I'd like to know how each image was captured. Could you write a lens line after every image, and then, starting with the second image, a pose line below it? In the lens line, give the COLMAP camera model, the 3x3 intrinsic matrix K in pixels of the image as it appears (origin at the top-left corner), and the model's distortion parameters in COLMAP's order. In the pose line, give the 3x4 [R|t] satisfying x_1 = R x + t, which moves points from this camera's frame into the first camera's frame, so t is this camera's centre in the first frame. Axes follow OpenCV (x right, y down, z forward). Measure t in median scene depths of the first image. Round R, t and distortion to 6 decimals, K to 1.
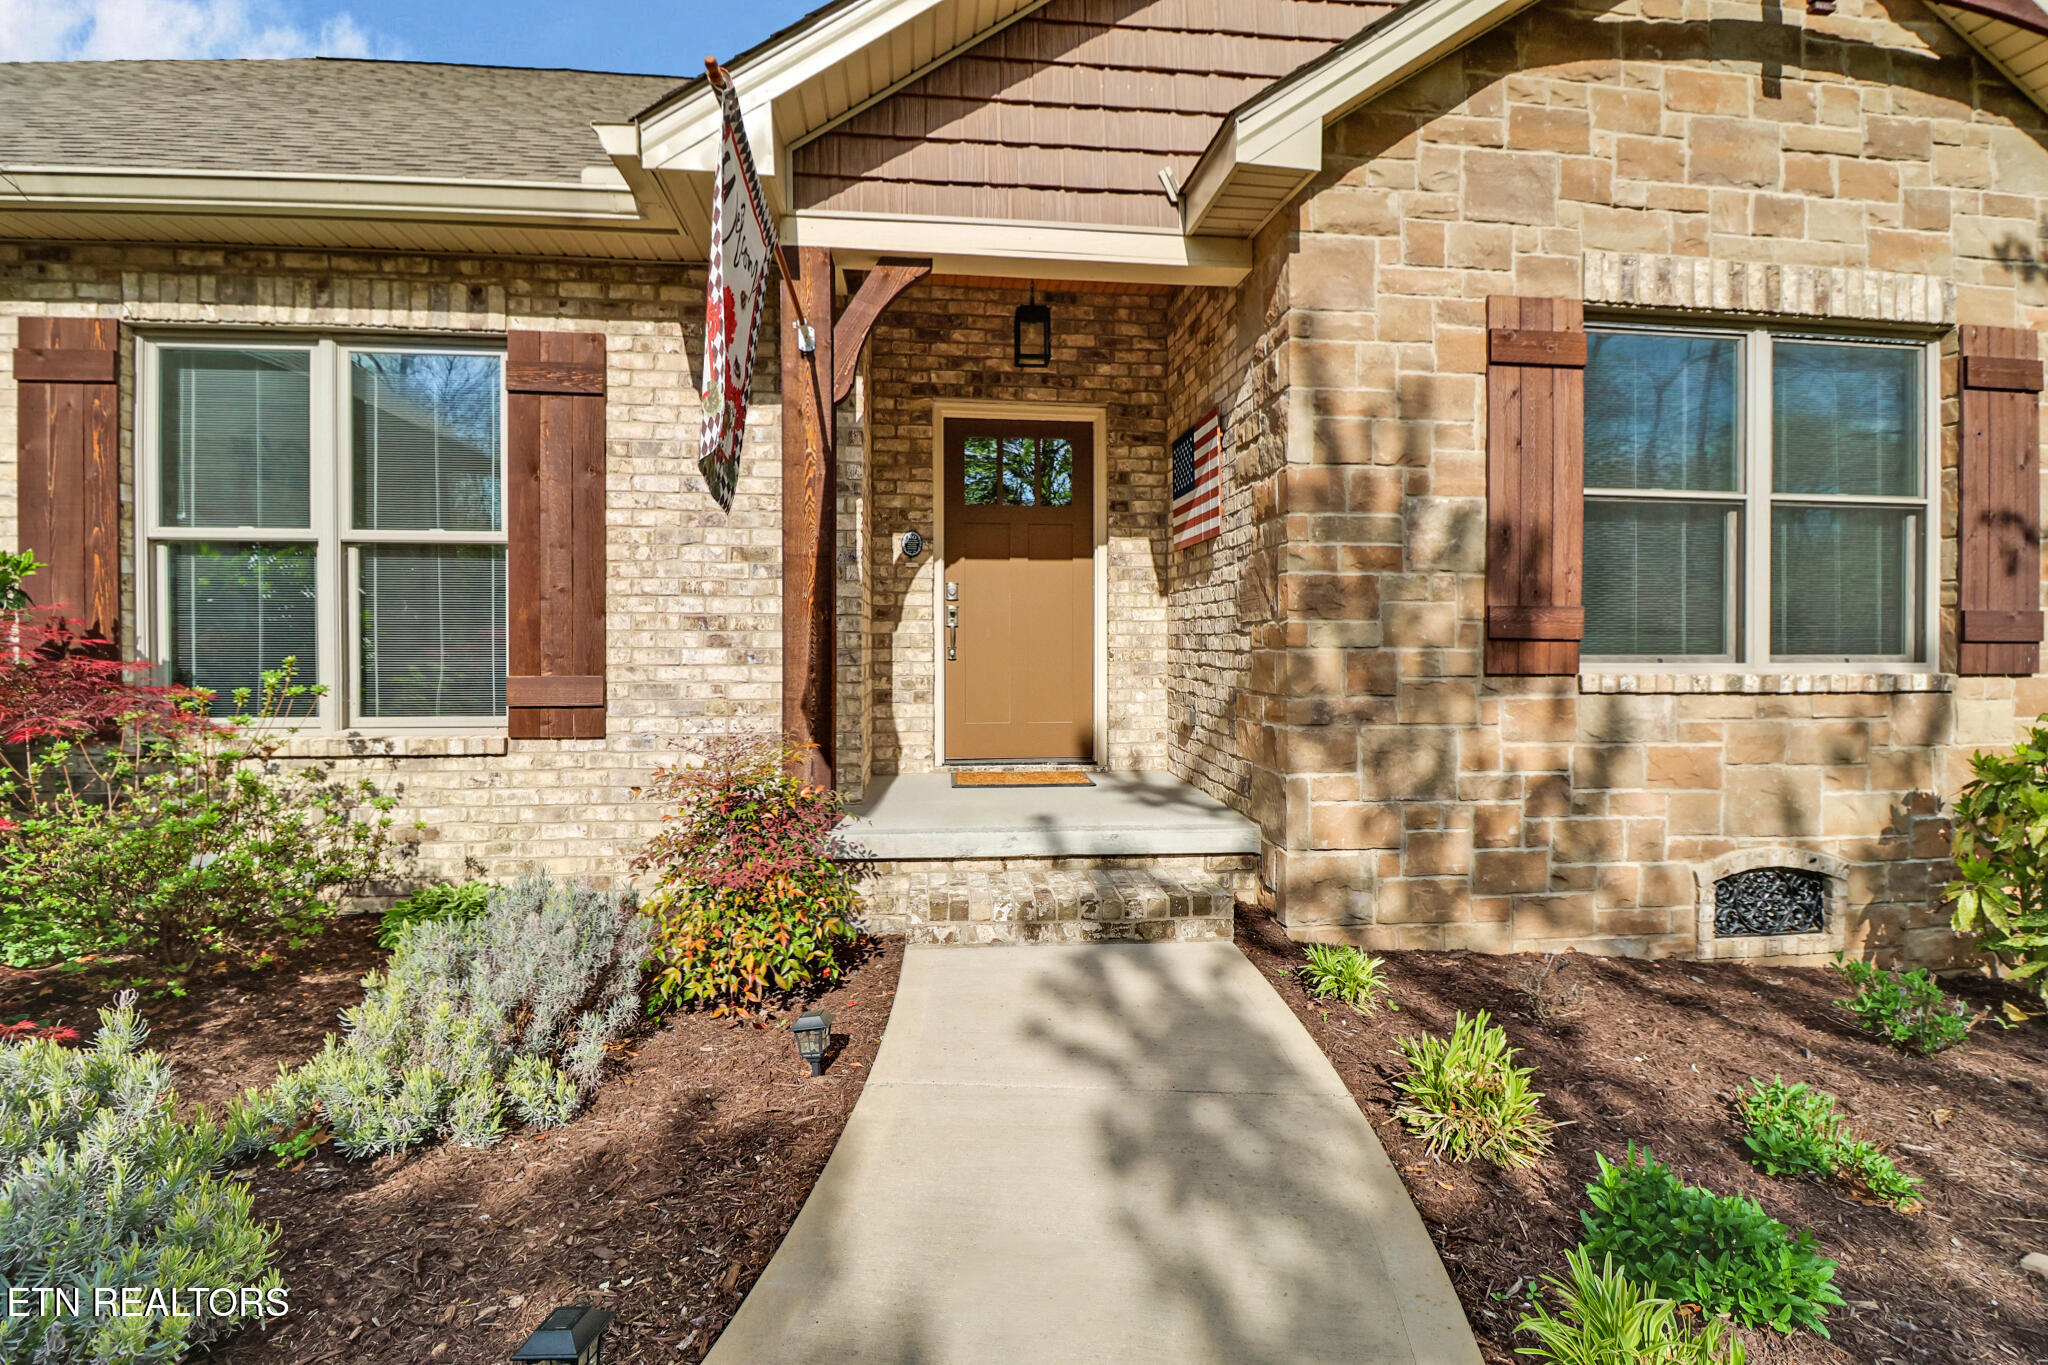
lens RADIAL K [[967.3, 0, 1026.1], [0, 967.3, 666.7], [0, 0, 1]] dist [-0.025543, -0.000504]
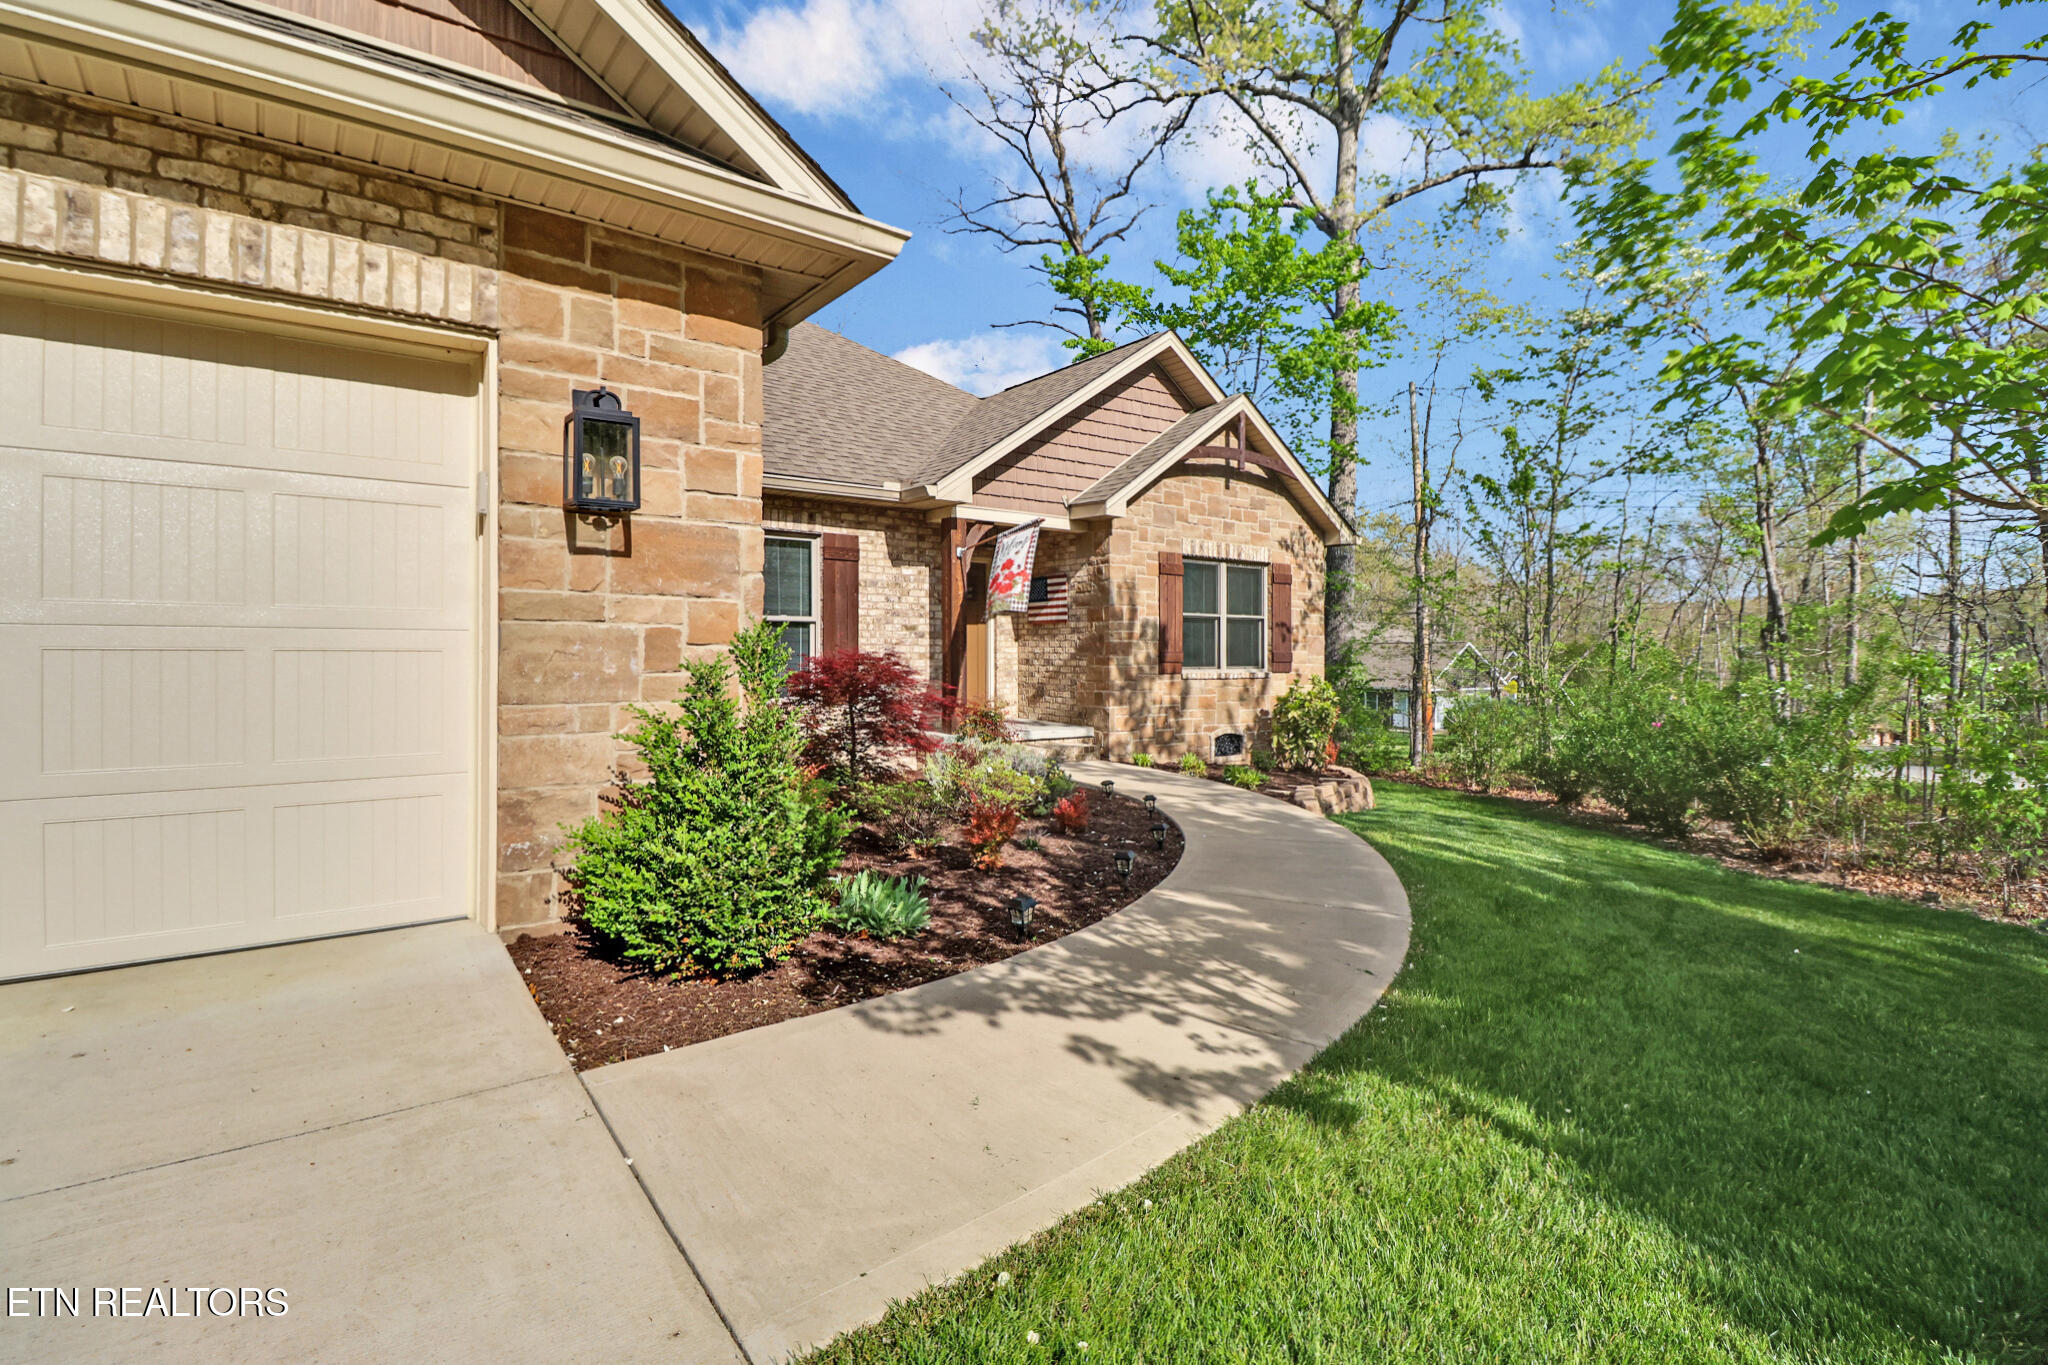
lens RADIAL K [[967.3, 0, 1023.9], [0, 967.3, 678.6], [0, 0, 1]] dist [-0.025543, -0.000504]
pose [[0.858376, -0.012016, 0.512880, -1.433692], [0.010328, 0.999928, 0.006140, 0.002009], [-0.512917, 0.000027, 0.858438, -1.399817]]
